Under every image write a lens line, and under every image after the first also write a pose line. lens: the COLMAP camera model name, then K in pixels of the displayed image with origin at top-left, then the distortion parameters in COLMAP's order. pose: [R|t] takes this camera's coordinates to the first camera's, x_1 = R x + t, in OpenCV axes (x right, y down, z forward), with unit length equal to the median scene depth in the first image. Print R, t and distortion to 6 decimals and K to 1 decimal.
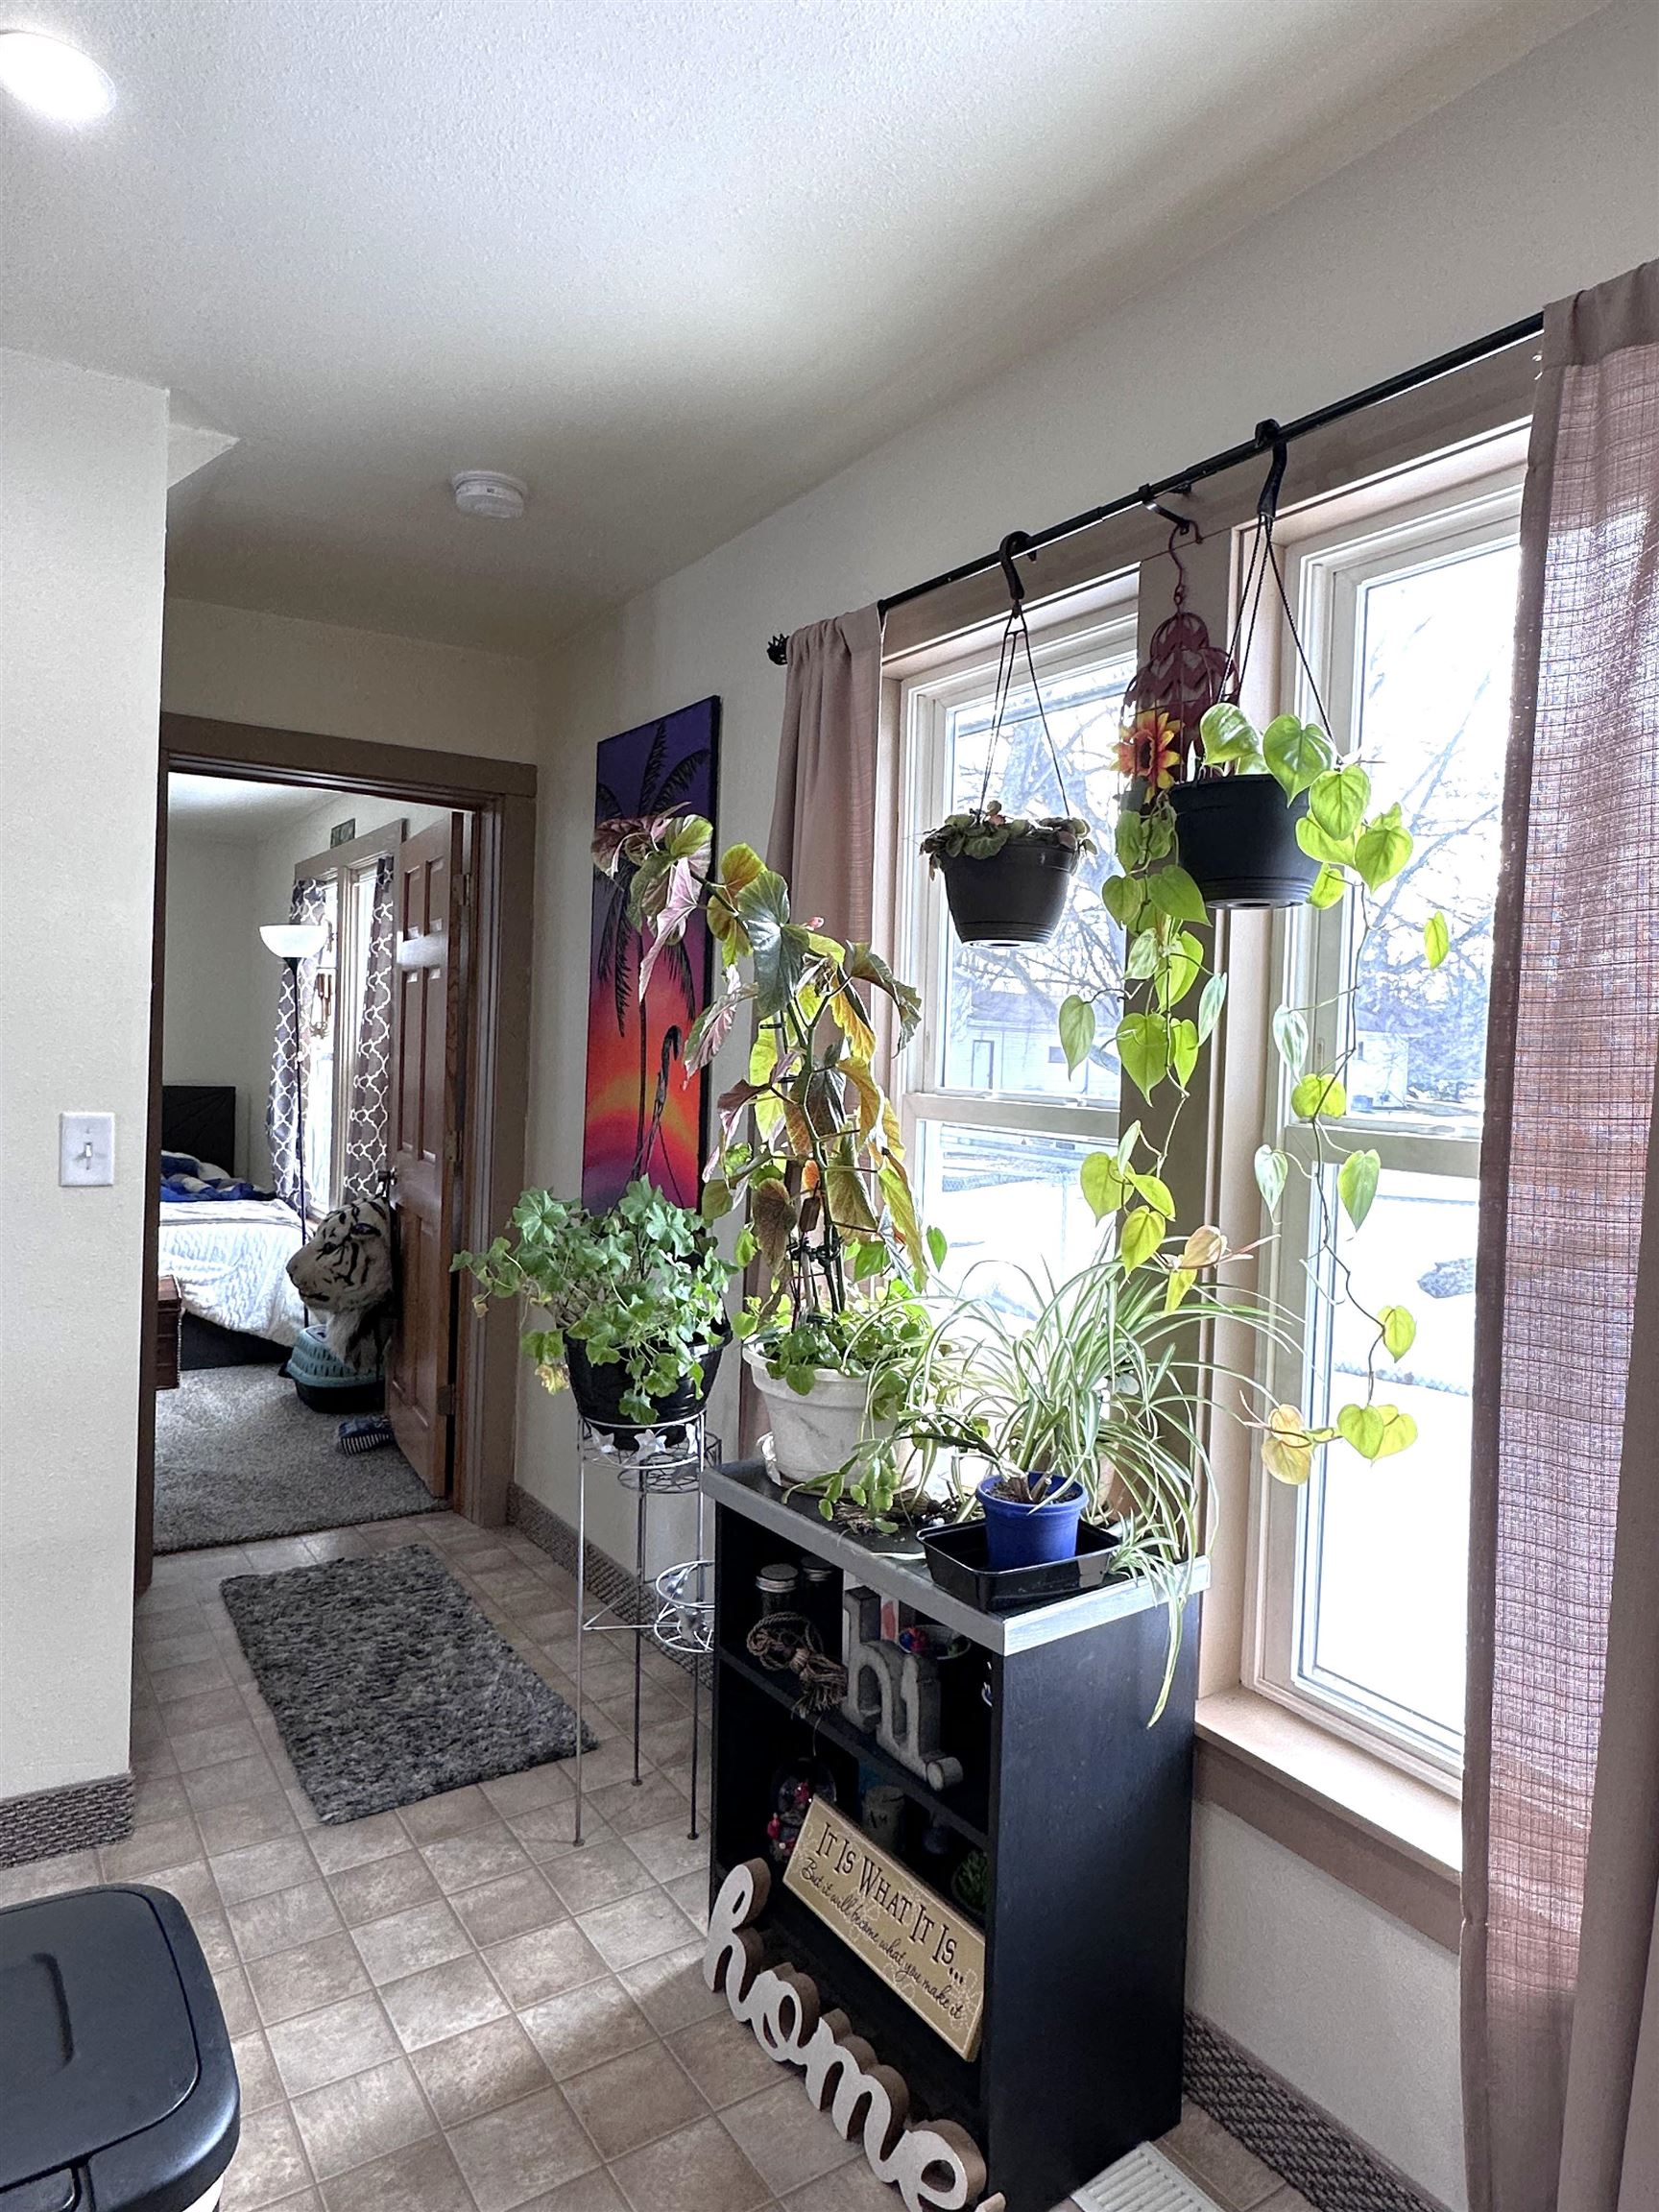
lens RADIAL K [[1358.9, 0, 827.7], [0, 1358.9, 1102.7], [0, 0, 1]] dist [-0.005373, 0.000133]
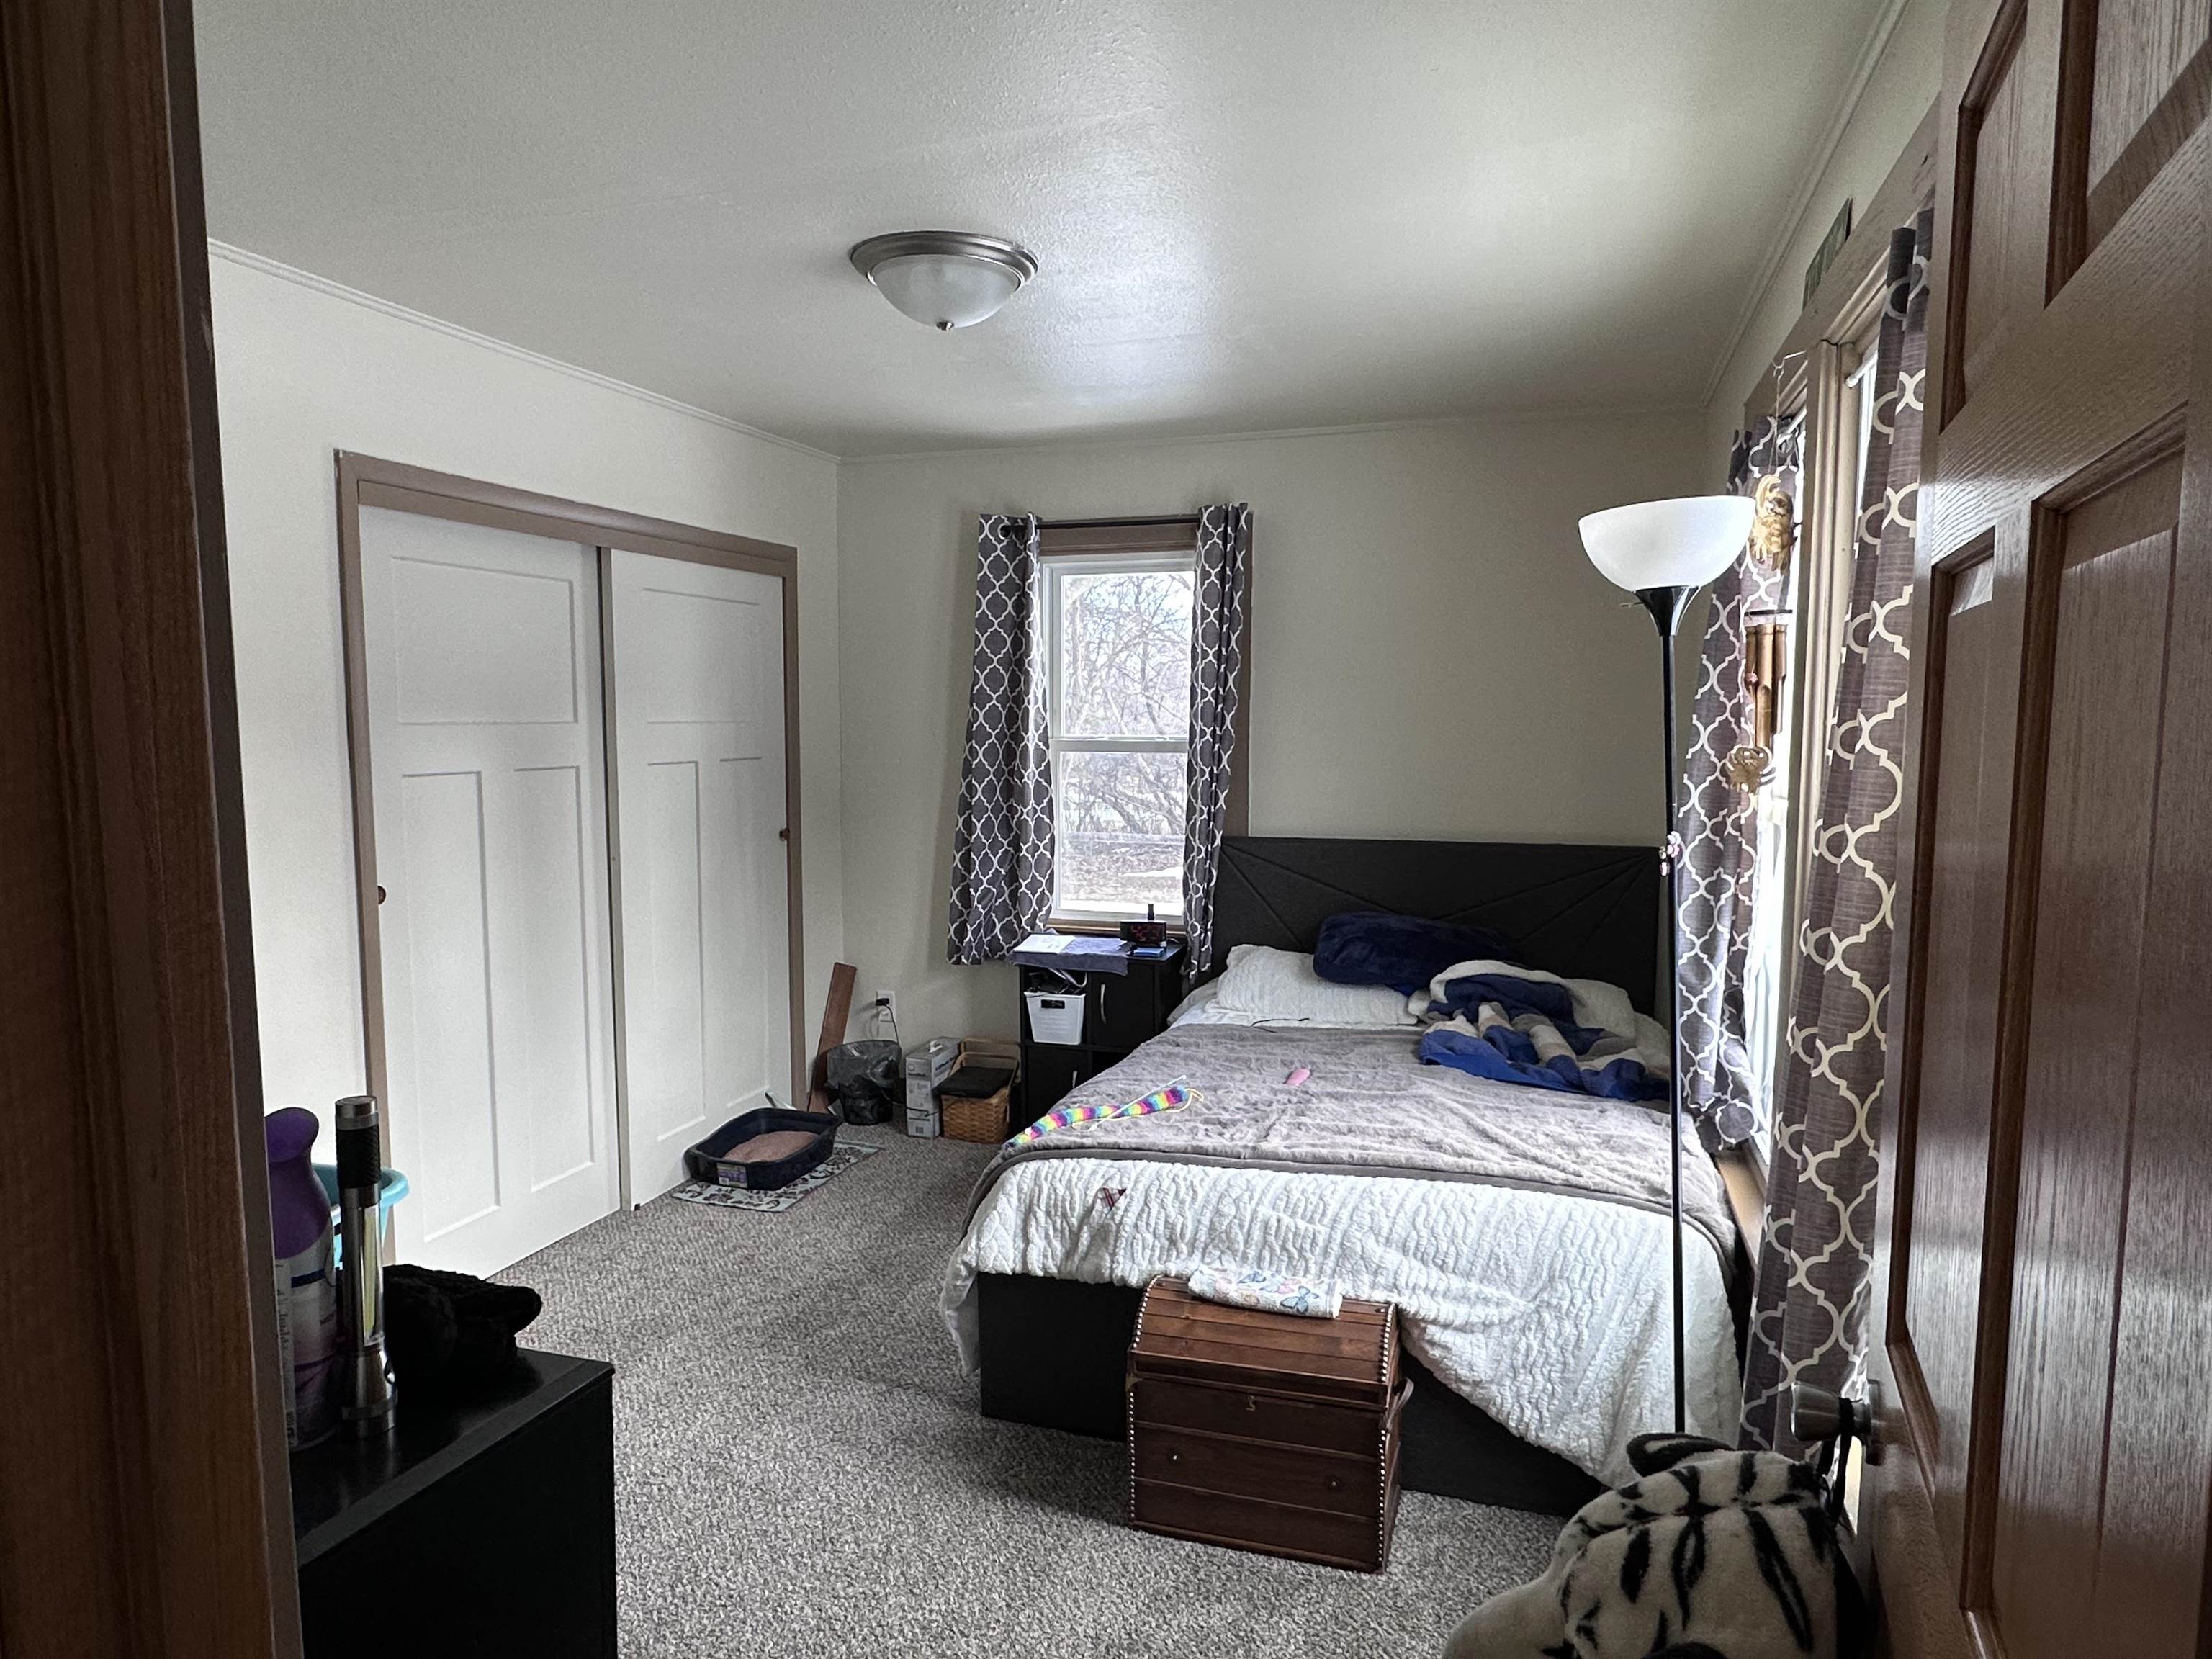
lens RADIAL K [[1358.9, 0, 1107.4], [0, 1358.9, 835.1], [0, 0, 1]] dist [-0.005373, 0.000133]
pose [[0.622265, 0.038487, -0.781860, -0.182124], [-0.012011, 0.999142, 0.039624, -0.048907], [0.782714, -0.015266, 0.622194, 0.617929]]
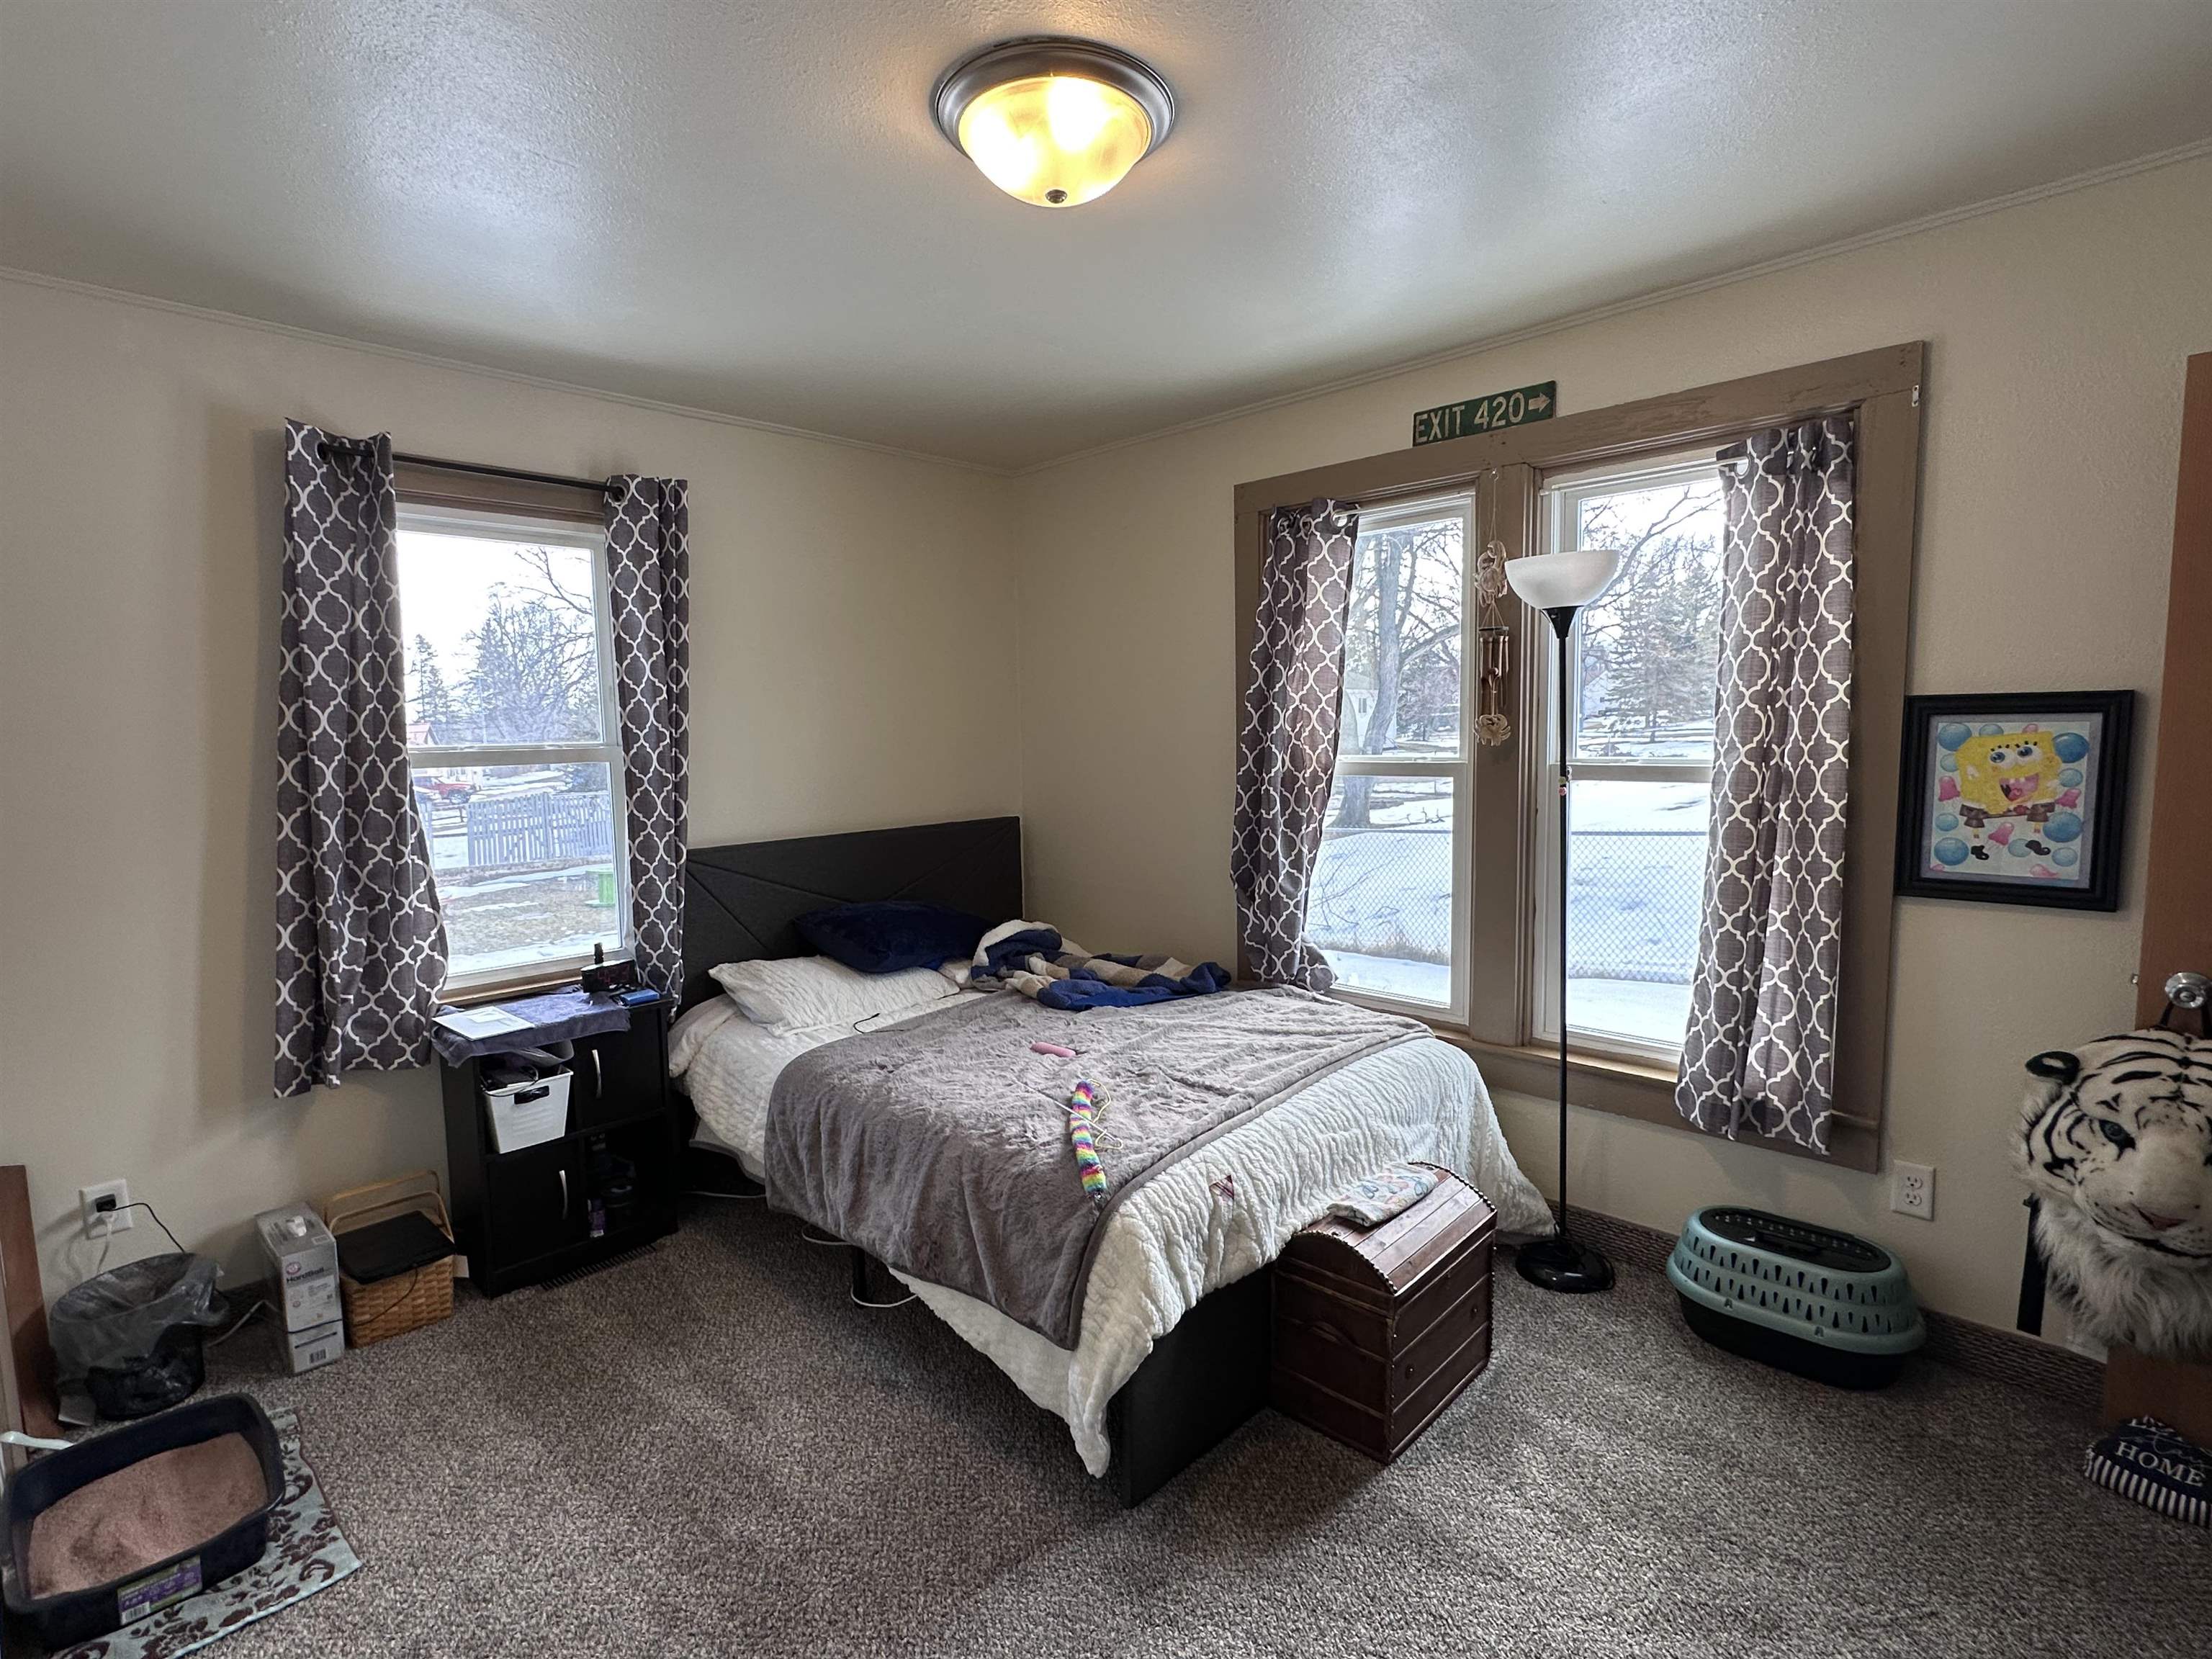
lens RADIAL K [[1076.5, 0, 1103.3], [0, 1076.5, 823.8], [0, 0, 1]] dist [-0.001943, -0.000092]
pose [[0.973060, -0.069775, 0.219741, -0.682258], [0.057497, 0.996432, 0.061790, -0.053959], [-0.223268, -0.047491, 0.973599, 0.565456]]
